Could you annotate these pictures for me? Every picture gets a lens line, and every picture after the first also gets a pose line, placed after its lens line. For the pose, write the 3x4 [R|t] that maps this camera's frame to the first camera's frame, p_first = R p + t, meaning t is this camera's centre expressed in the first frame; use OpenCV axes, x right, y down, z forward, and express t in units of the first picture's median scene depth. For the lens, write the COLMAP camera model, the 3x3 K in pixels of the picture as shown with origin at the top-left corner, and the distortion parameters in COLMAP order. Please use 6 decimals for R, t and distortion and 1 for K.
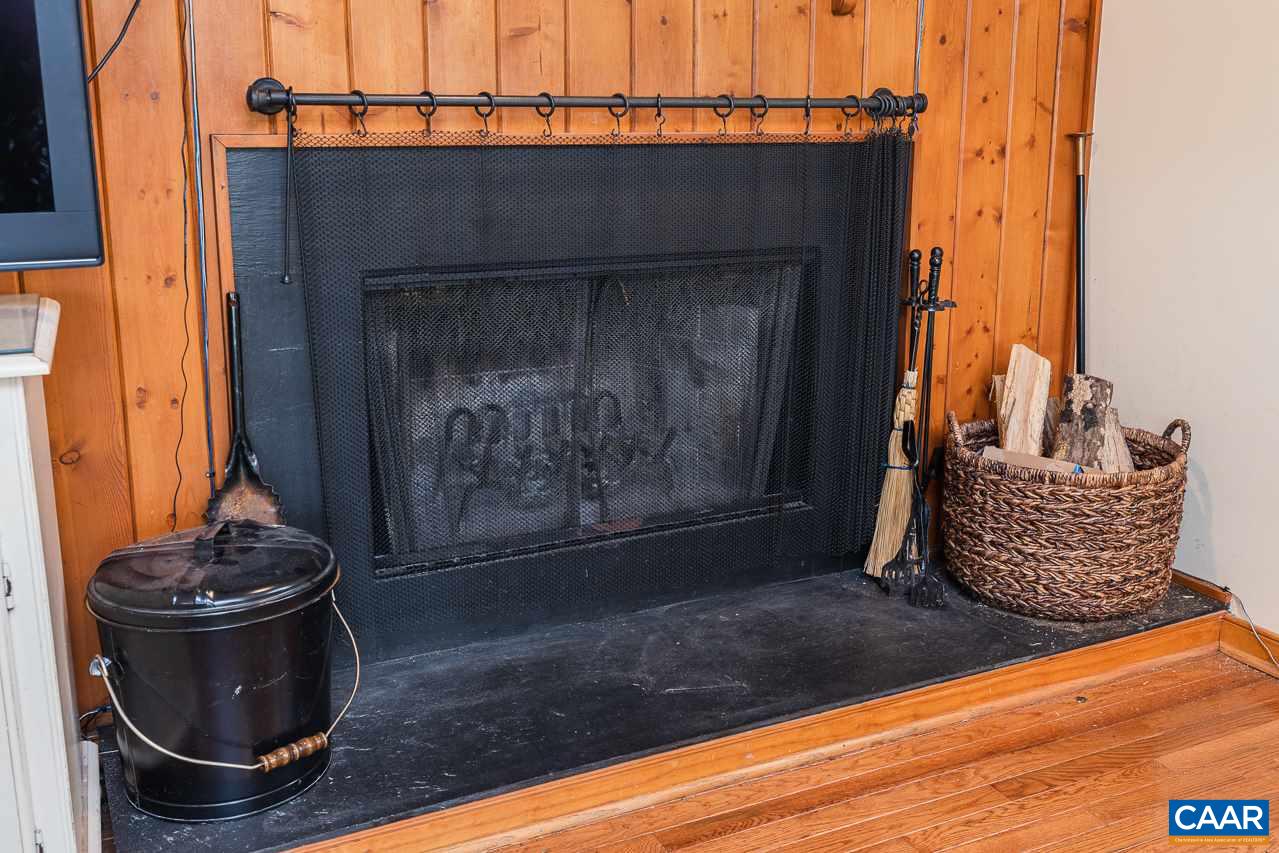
lens RADIAL K [[1268.2, 0, 670.4], [0, 1268.2, 374.1], [0, 0, 1]] dist [0.001854, 0.000000]
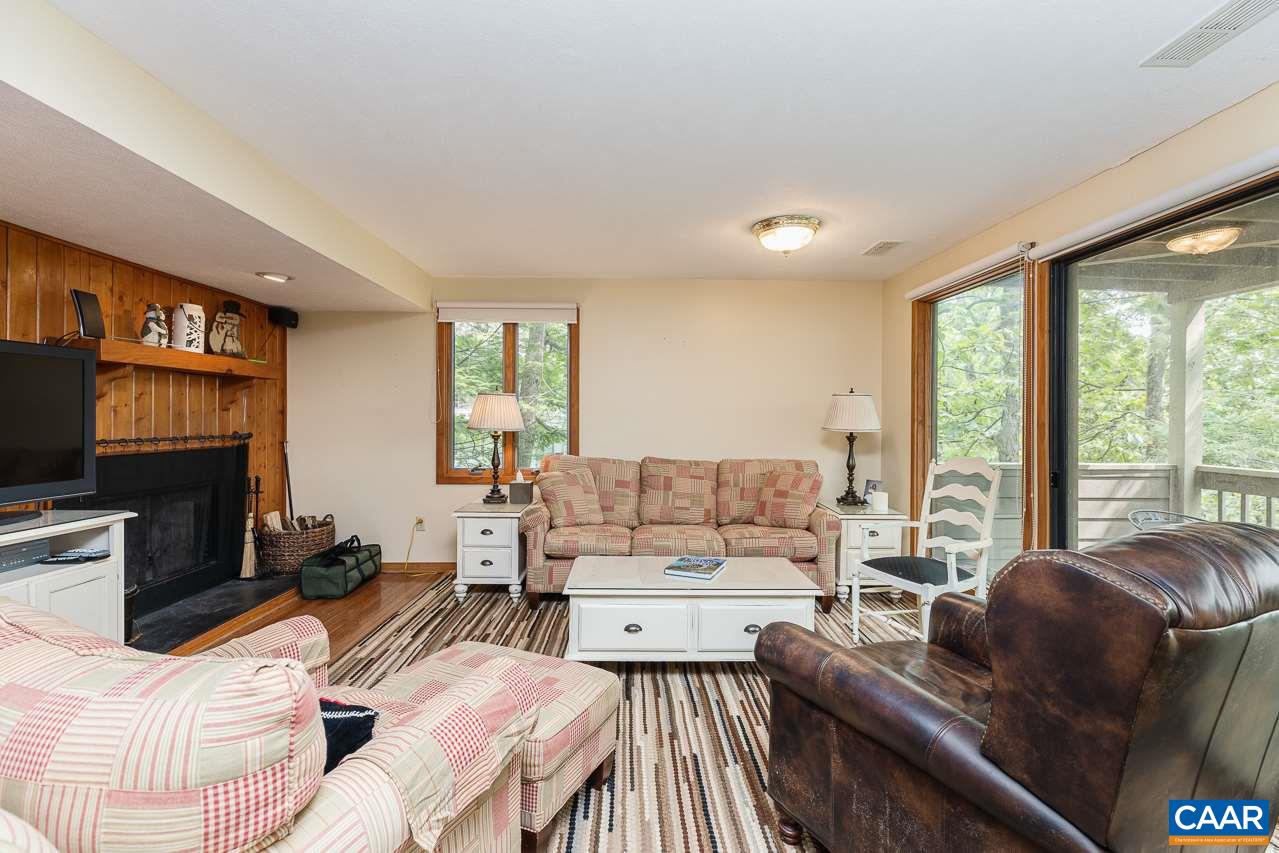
lens RADIAL K [[575.9, 0, 636.0], [0, 575.9, 420.0], [0, 0, 1]] dist [0.011587, 0.000098]
pose [[0.453833, -0.008419, 0.891047, -0.783664], [0.192654, 0.977232, -0.088890, 0.098878], [-0.870011, 0.212004, 0.445123, -0.687578]]
